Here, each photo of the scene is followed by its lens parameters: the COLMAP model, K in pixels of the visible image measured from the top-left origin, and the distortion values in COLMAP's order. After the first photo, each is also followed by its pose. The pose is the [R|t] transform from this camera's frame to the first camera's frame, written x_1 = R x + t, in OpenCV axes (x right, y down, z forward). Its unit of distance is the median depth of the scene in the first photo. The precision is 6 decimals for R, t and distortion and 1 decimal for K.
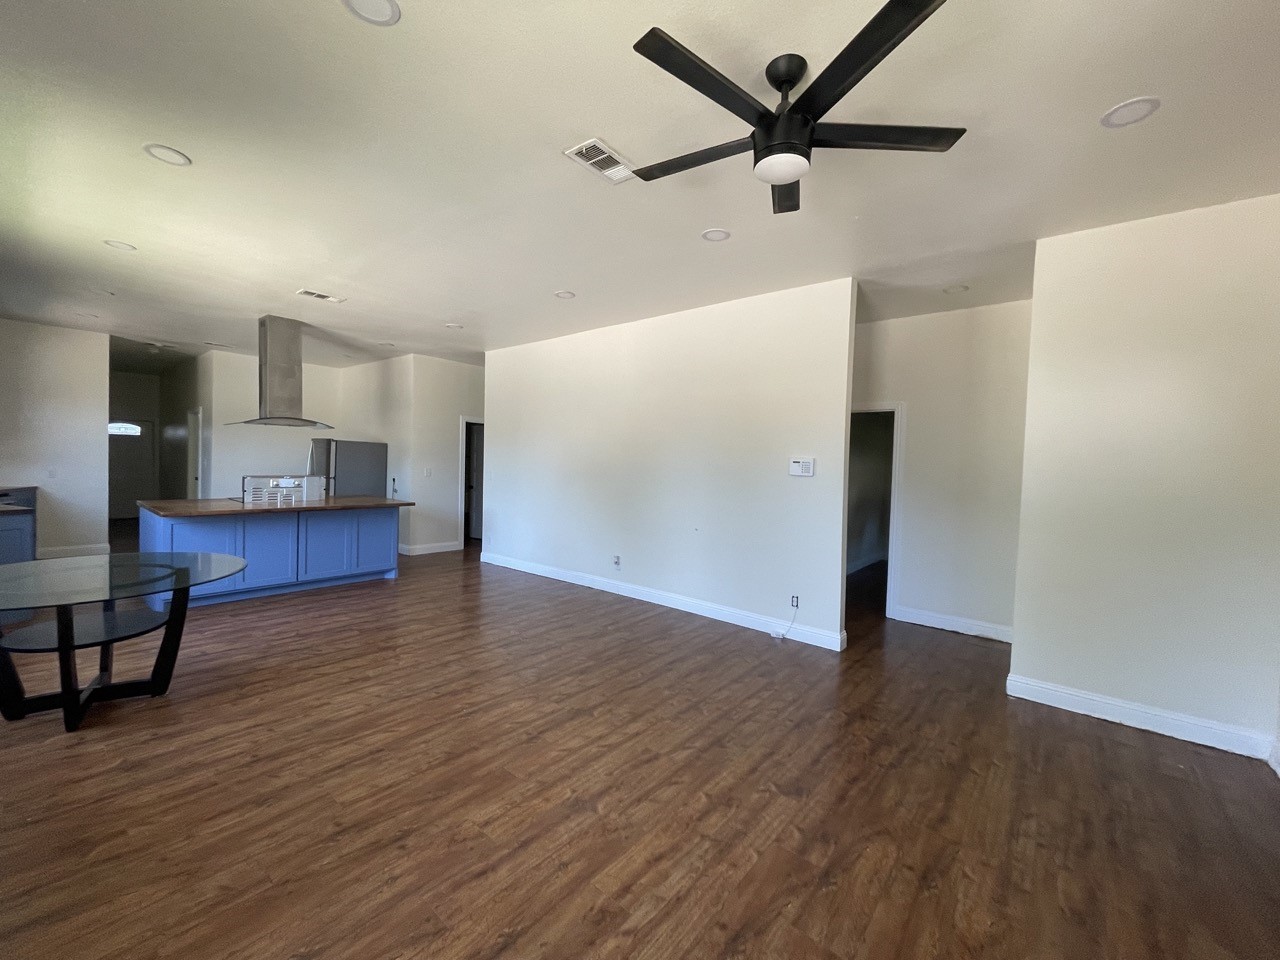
lens RADIAL K [[512.6, 0, 617.9], [0, 512.6, 478.5], [0, 0, 1]] dist [0.017626, 0.000371]
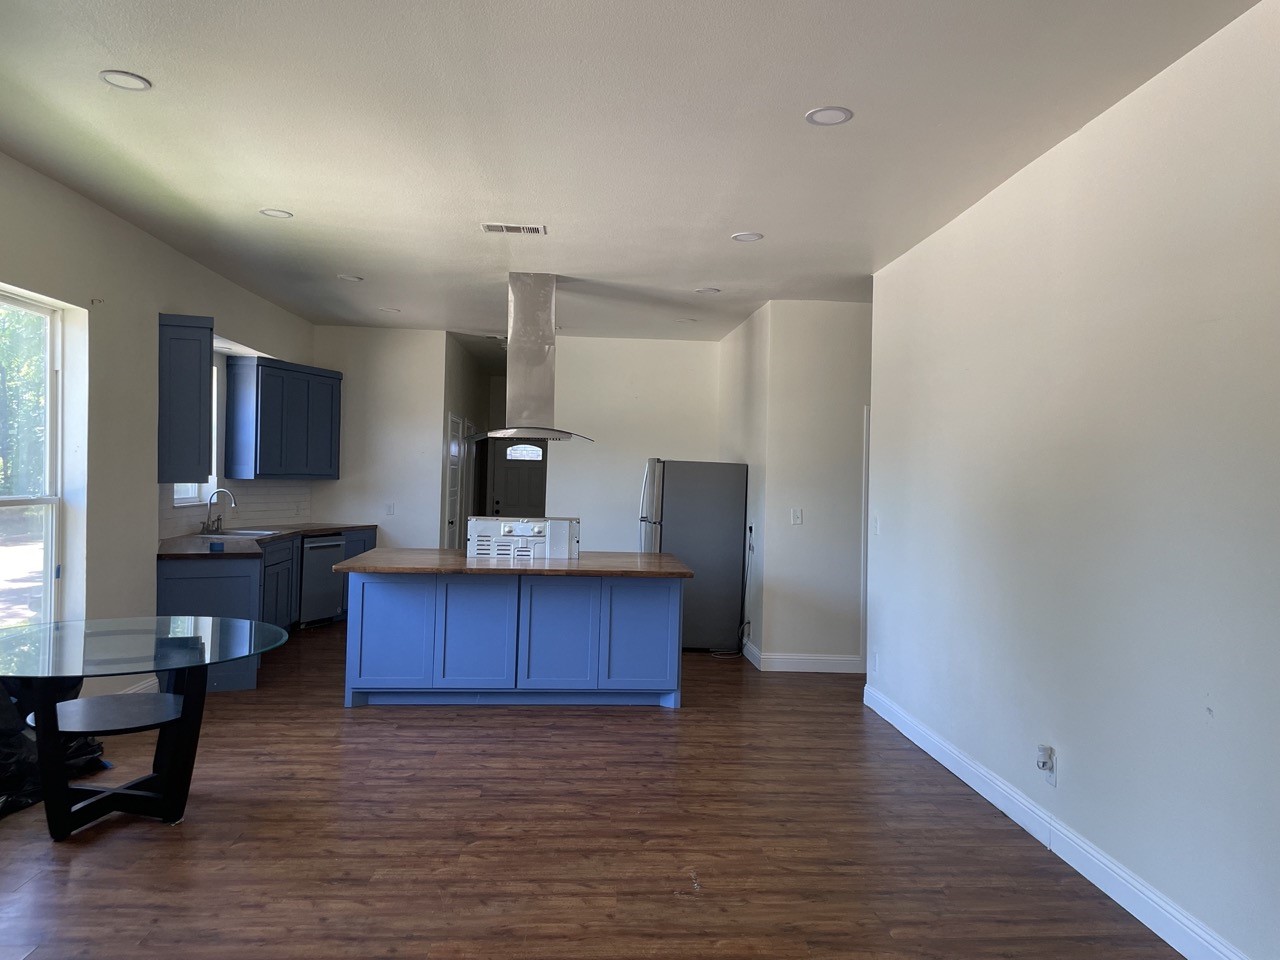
lens RADIAL K [[948.8, 0, 641.8], [0, 948.8, 472.4], [0, 0, 1]] dist [0.104073, -0.126438]
pose [[0.713476, -0.013442, -0.700551, 0.328396], [-0.026296, 0.998598, -0.045943, -0.013187], [0.700186, 0.051201, 0.712122, 0.300962]]
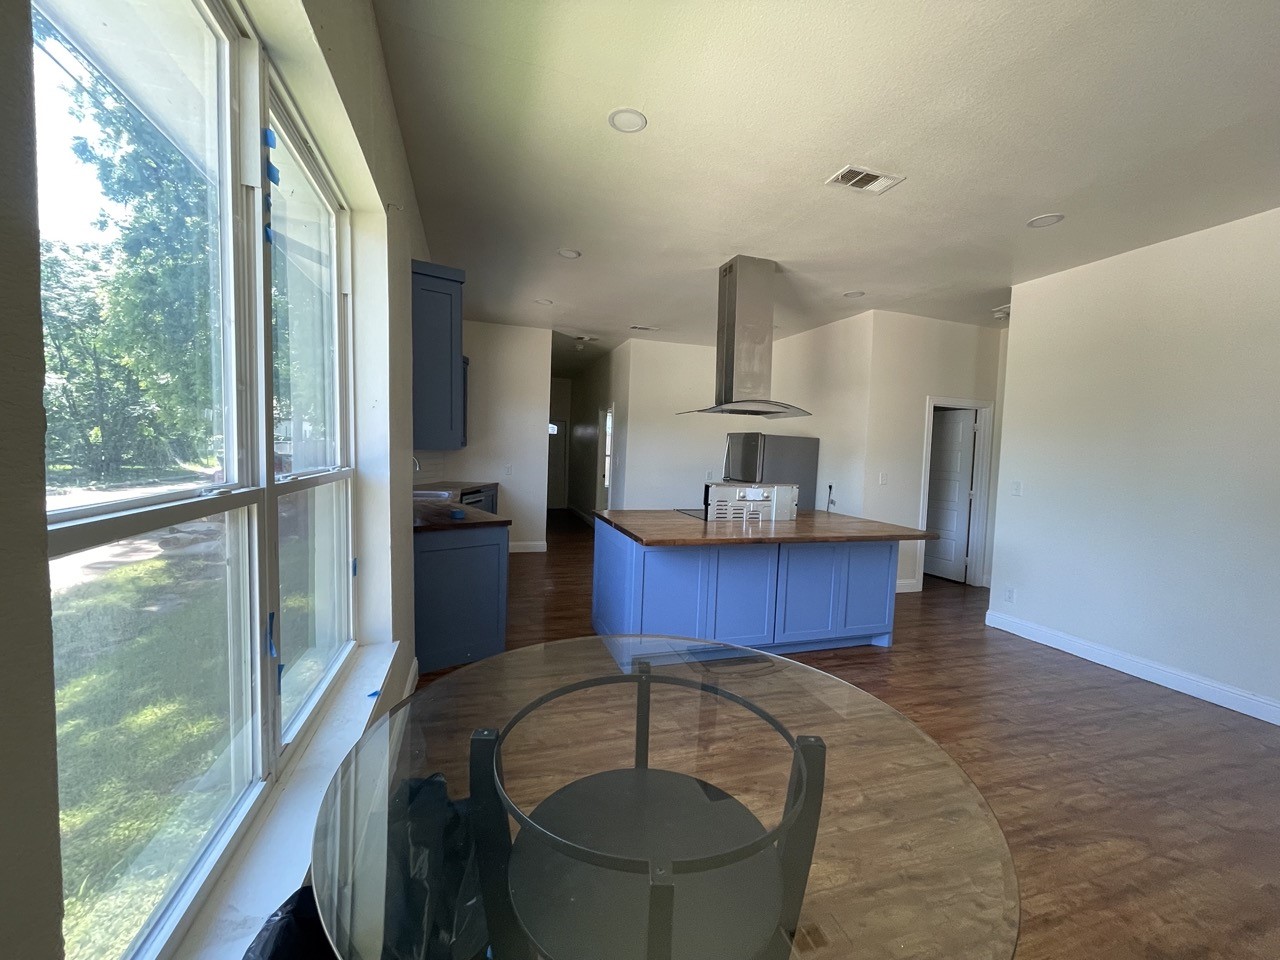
lens RADIAL K [[515.3, 0, 640.9], [0, 515.3, 484.8], [0, 0, 1]] dist [0.005189, 0.000095]
pose [[0.856906, 0.034946, -0.514287, -0.475032], [-0.025514, 0.999352, 0.025395, -0.021085], [0.514842, -0.008640, 0.857242, 0.371663]]
